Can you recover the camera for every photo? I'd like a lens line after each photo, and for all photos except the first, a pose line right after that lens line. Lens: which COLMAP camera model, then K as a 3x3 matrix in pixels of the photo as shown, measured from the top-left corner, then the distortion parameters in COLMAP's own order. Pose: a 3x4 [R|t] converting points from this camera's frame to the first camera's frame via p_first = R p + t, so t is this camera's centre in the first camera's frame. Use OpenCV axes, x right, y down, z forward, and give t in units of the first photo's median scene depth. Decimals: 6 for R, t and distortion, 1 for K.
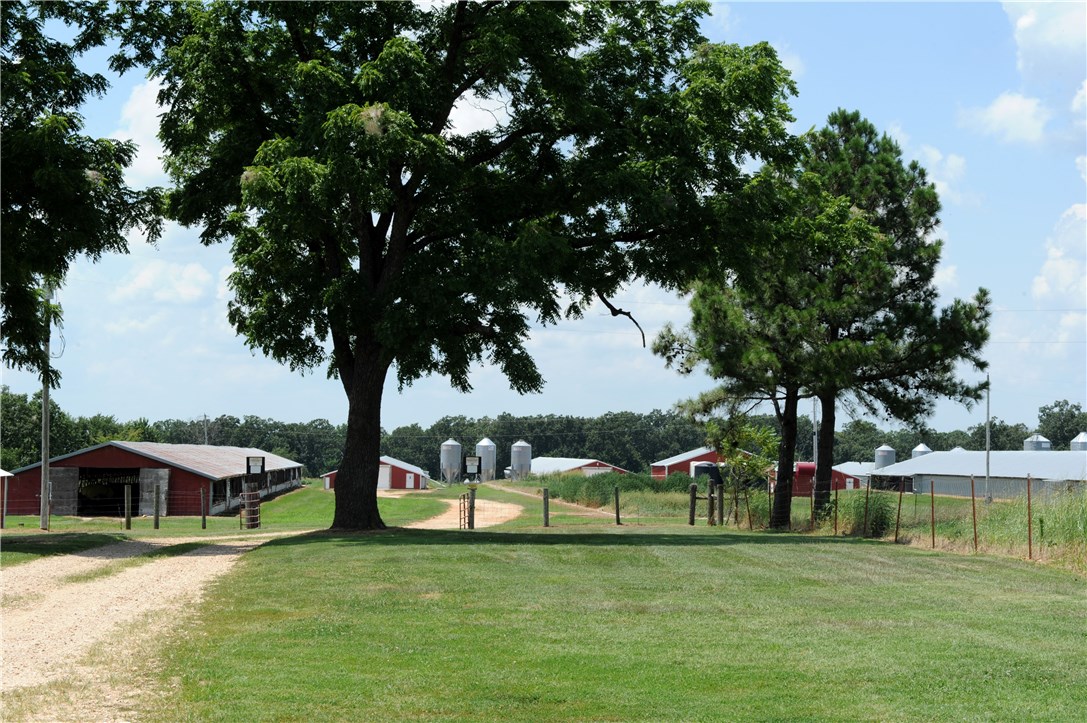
lens RADIAL K [[2175.1, 0, 543.7], [0, 2175.1, 360.5], [0, 0, 1]] dist [-0.013999, 0.000000]
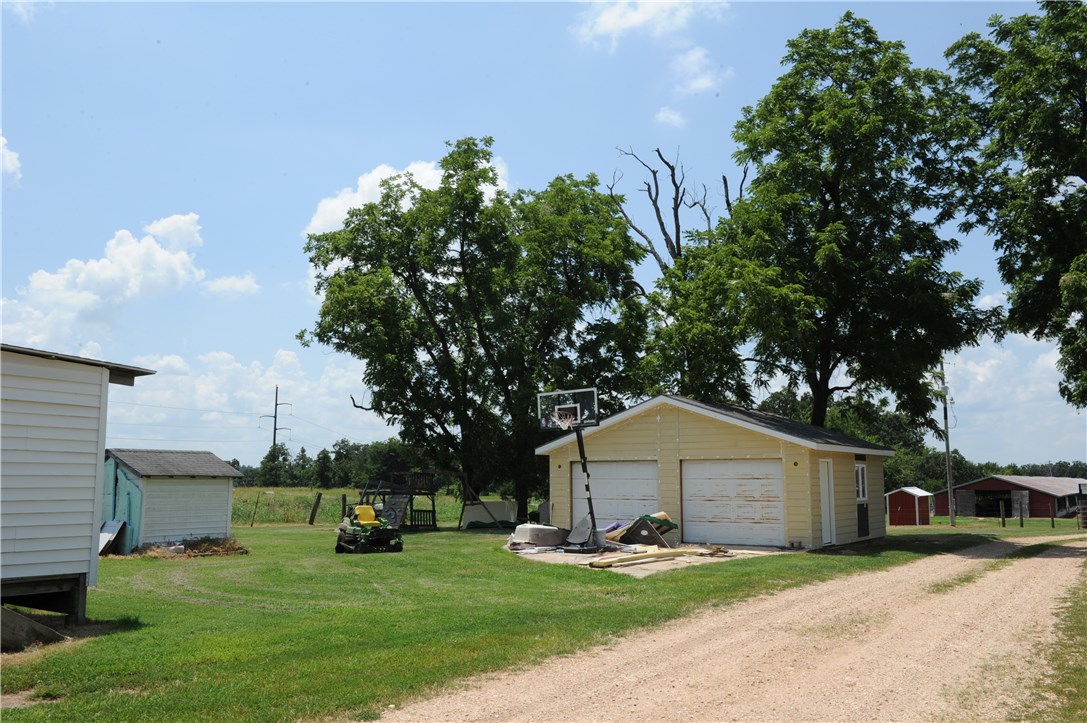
lens RADIAL K [[952.9, 0, 541.6], [0, 952.9, 355.6], [0, 0, 1]] dist [-0.013432, 0.010682]
pose [[0.799979, -0.085355, -0.593926, -0.041846], [0.031731, 0.994463, -0.100178, 0.011023], [0.599188, 0.061294, 0.798259, 0.278228]]
